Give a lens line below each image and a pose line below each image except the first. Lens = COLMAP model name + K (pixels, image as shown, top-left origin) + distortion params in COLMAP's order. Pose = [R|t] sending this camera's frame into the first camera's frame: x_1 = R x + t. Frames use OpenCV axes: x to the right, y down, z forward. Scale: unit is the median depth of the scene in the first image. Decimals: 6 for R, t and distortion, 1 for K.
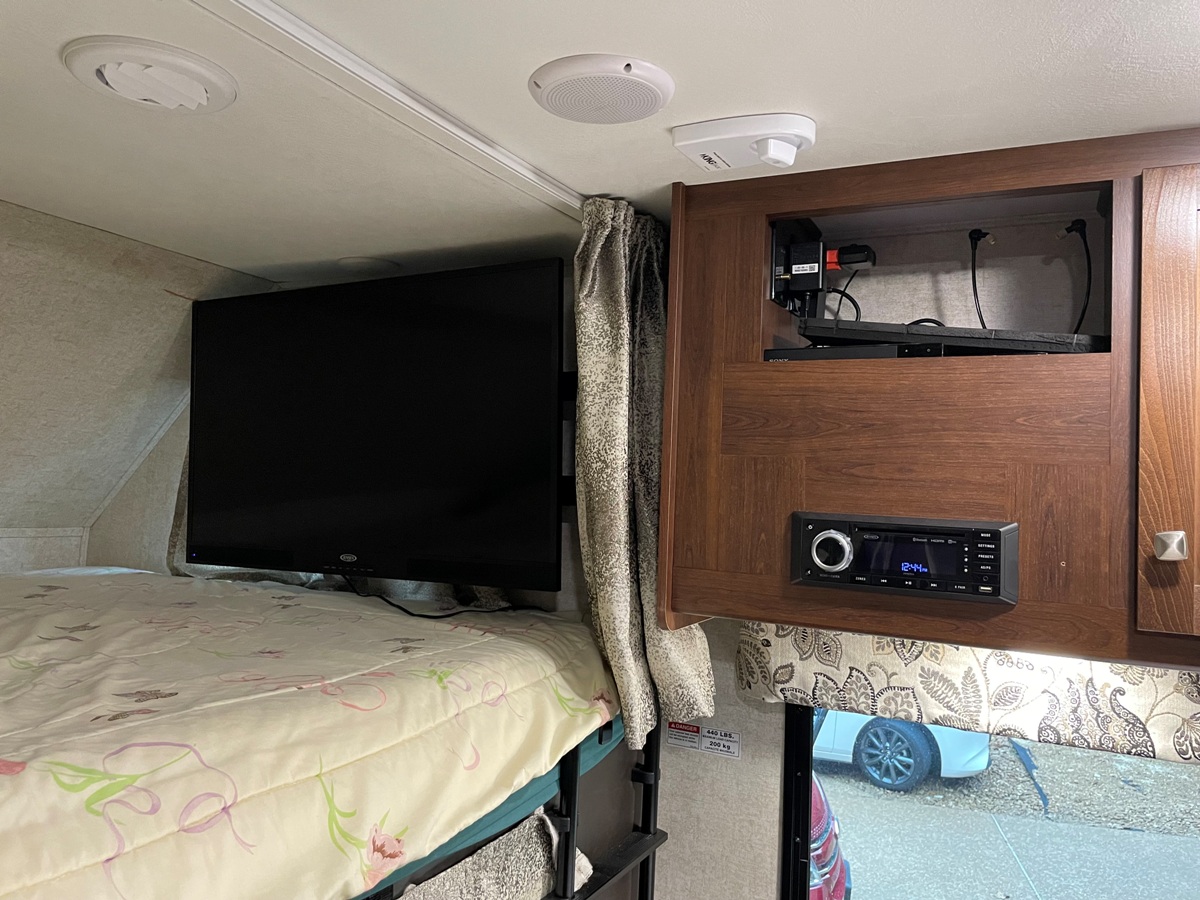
lens RADIAL K [[920.3, 0, 595.9], [0, 920.3, 432.2], [0, 0, 1]] dist [0.068405, -0.095136]
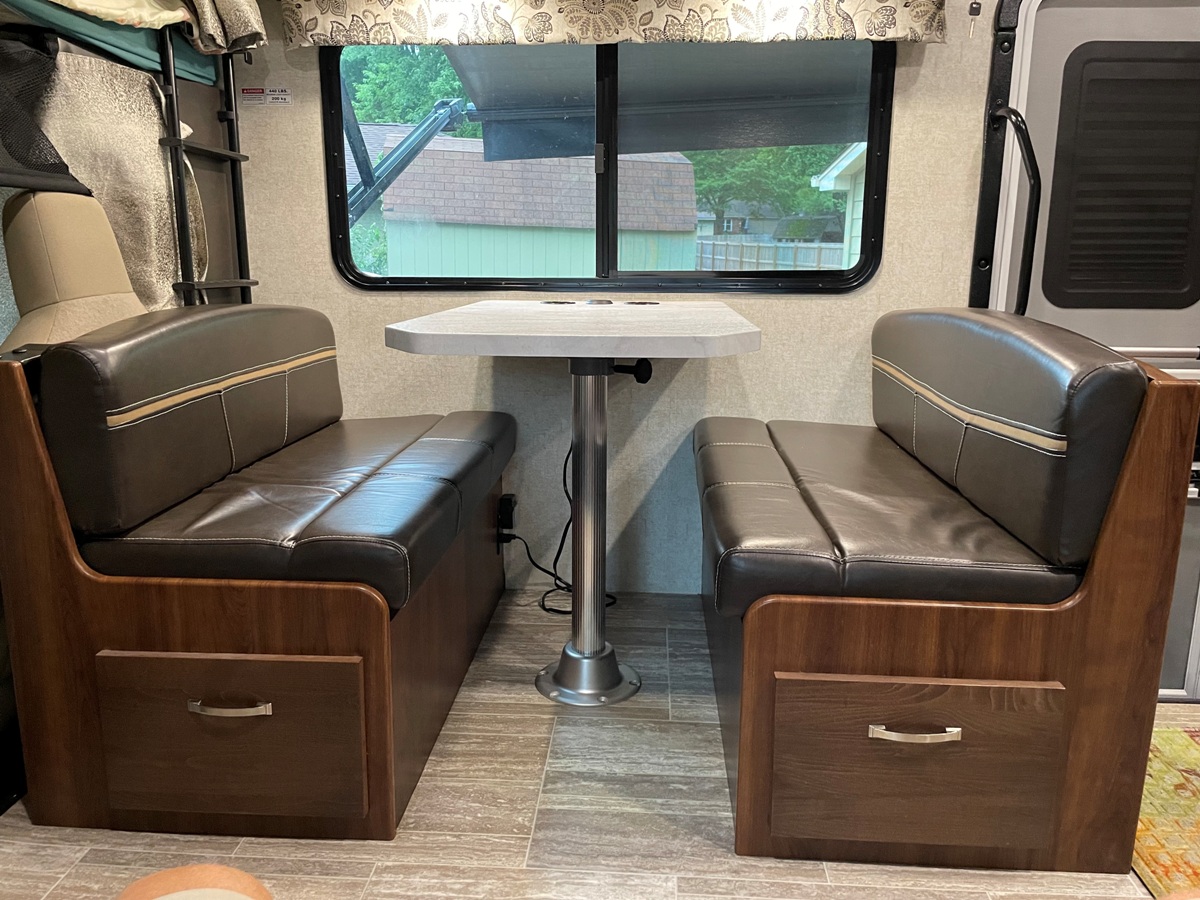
lens RADIAL K [[920.3, 0, 601.8], [0, 920.3, 449.9], [0, 0, 1]] dist [0.068405, -0.095136]
pose [[0.918825, -0.127303, 0.373569, -0.024772], [0.016122, 0.957865, 0.286765, 0.539763], [-0.394335, -0.257464, 0.882163, -0.802502]]
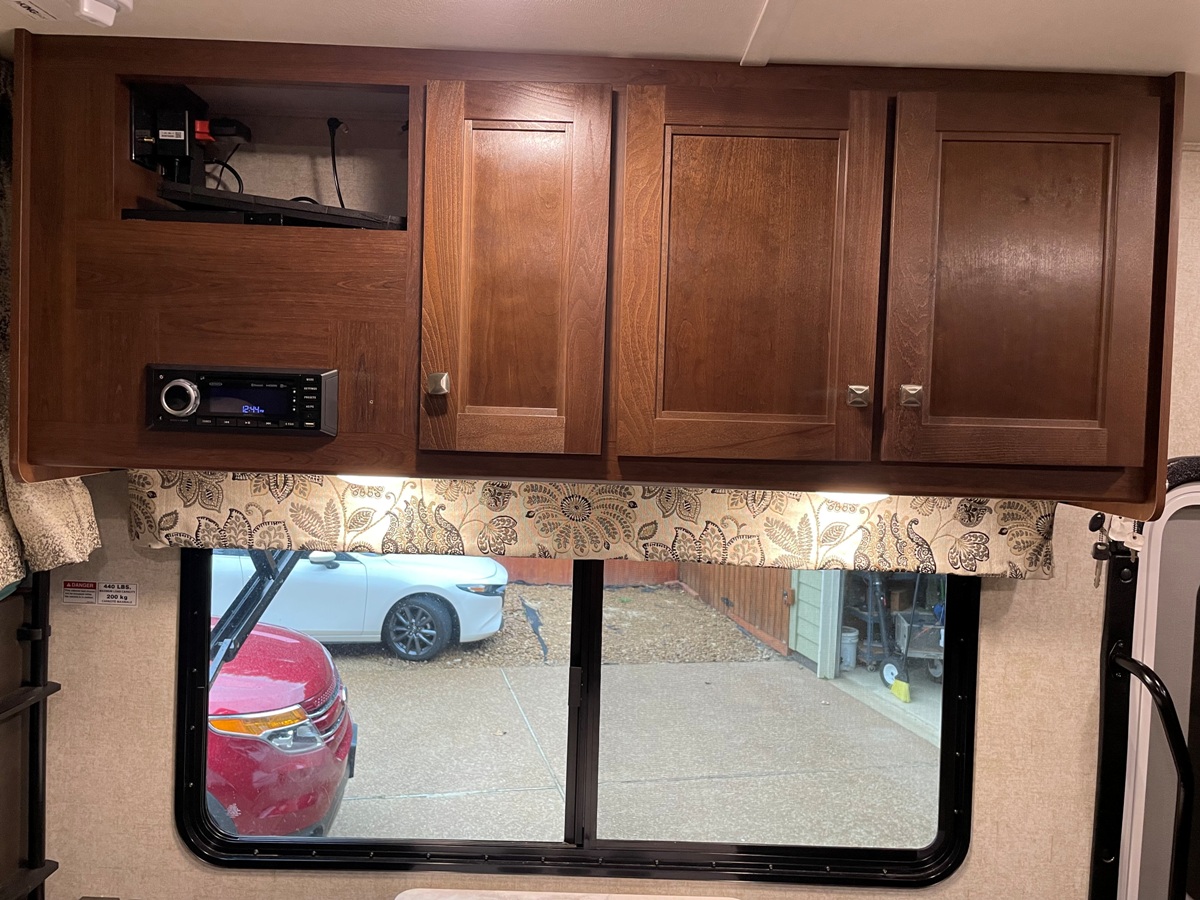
lens RADIAL K [[920.3, 0, 606.4], [0, 920.3, 438.1], [0, 0, 1]] dist [0.068405, -0.095136]
pose [[0.888281, -0.030043, 0.458316, 0.174255], [-0.020884, 0.994185, 0.105645, 0.043031], [-0.458825, -0.103414, 0.882488, -0.191973]]
